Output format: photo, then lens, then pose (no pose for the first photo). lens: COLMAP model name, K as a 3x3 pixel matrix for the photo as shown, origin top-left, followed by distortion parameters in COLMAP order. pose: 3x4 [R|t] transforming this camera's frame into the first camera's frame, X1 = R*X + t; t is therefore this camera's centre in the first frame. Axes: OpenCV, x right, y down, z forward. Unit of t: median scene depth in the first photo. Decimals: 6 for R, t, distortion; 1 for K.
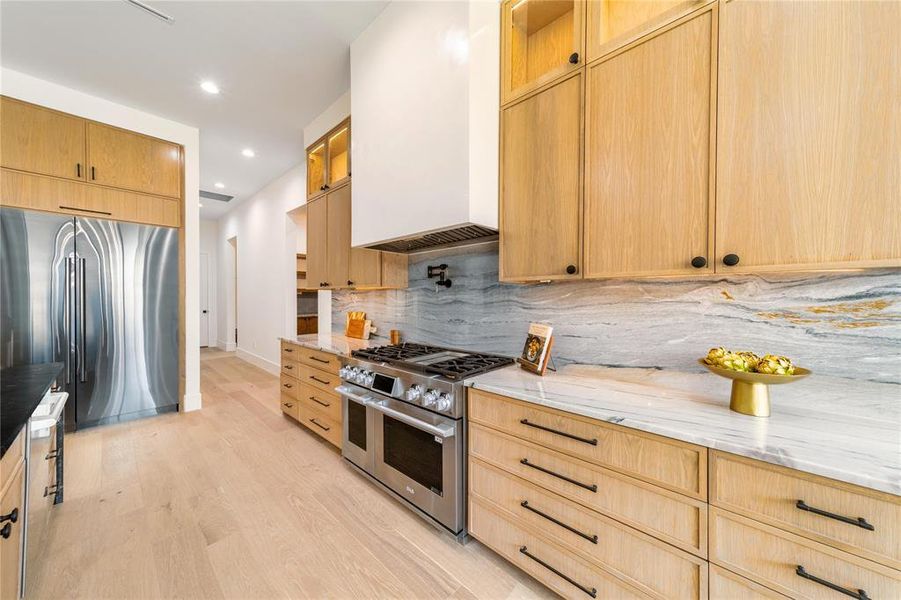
lens RADIAL K [[312.1, 0, 451.5], [0, 312.1, 299.8], [0, 0, 1]] dist [0.007992, -0.000054]
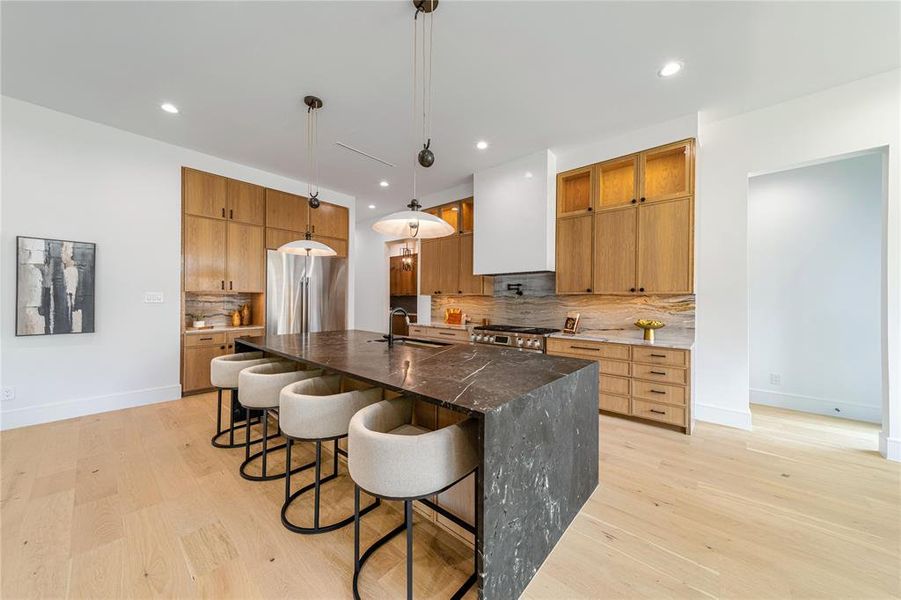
lens RADIAL K [[312.1, 0, 451.5], [0, 312.1, 299.8], [0, 0, 1]] dist [0.007992, -0.000054]
pose [[0.999667, 0.006325, 0.025004, -0.680650], [-0.006145, 0.999955, -0.007261, 0.005143], [-0.025049, 0.007105, 0.999661, -1.297477]]
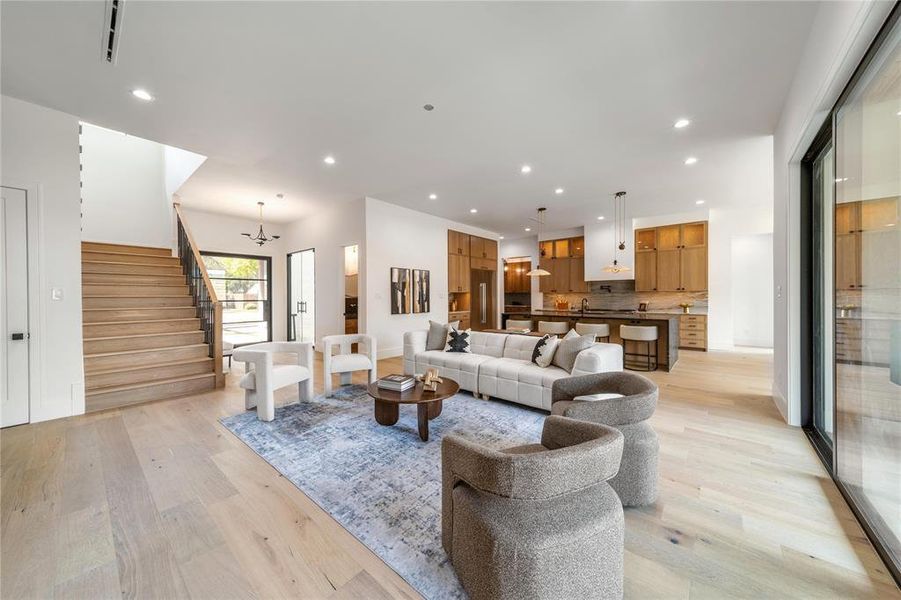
lens RADIAL K [[318.6, 0, 451.5], [0, 318.6, 297.3], [0, 0, 1]] dist [0.012168, 0.000030]
pose [[0.999225, -0.006838, 0.038777, -2.680889], [0.006942, 0.999973, -0.002546, 0.021022], [-0.038758, 0.002814, 0.999245, -3.505150]]
